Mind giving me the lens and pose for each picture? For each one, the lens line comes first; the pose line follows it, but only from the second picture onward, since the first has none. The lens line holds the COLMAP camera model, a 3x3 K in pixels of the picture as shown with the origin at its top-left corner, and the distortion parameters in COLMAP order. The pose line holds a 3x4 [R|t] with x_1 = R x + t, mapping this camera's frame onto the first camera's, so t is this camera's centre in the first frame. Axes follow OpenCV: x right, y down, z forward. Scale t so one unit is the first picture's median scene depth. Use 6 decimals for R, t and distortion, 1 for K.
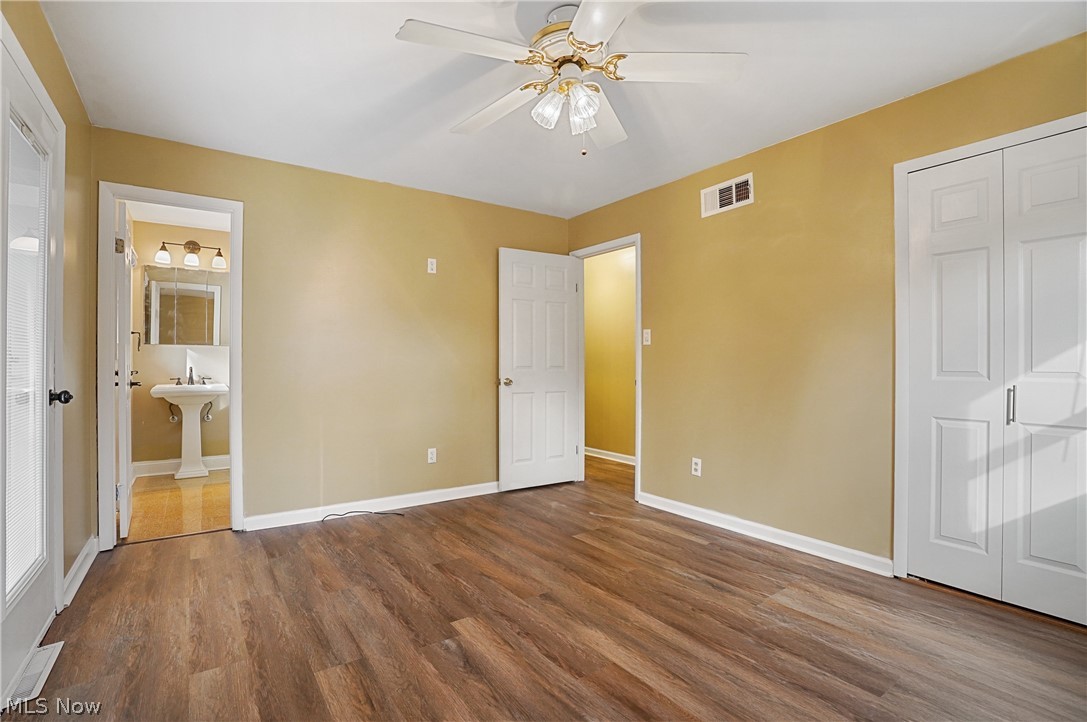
lens RADIAL K [[500.5, 0, 543.9], [0, 500.5, 374.1], [0, 0, 1]] dist [-0.067024, 0.028587]
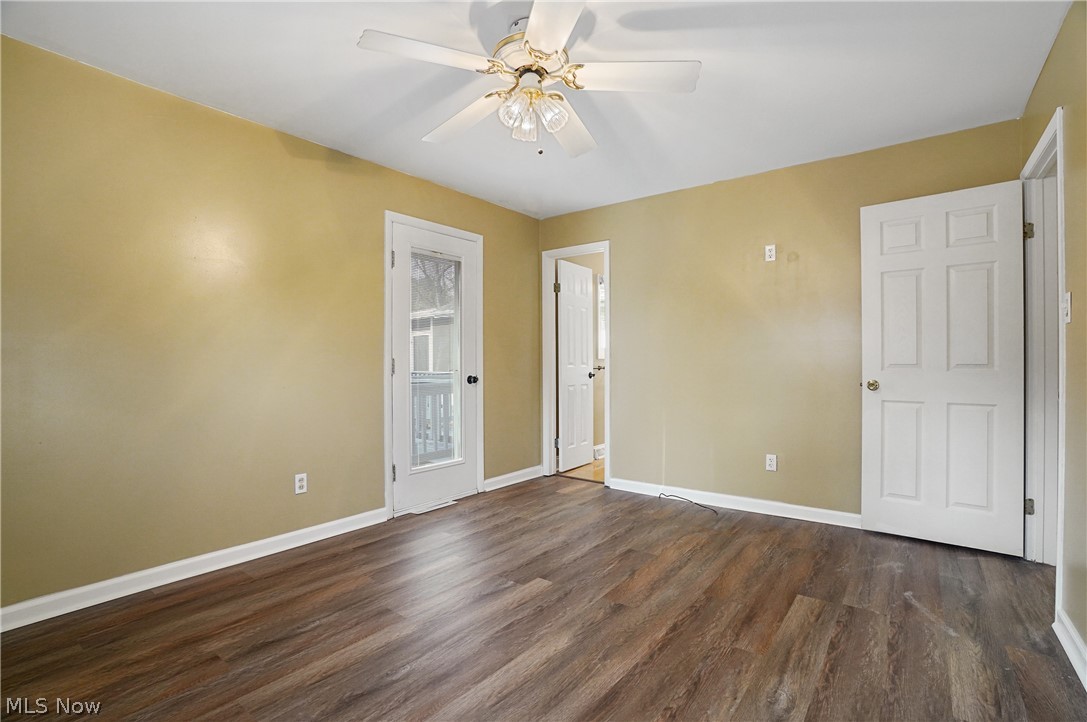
lens RADIAL K [[500.5, 0, 543.9], [0, 500.5, 374.1], [0, 0, 1]] dist [-0.067024, 0.028587]
pose [[0.302792, 0.021794, -0.952807, 0.658884], [-0.013865, 0.999733, 0.018462, -0.009310], [0.952956, 0.007620, 0.303014, 0.443953]]
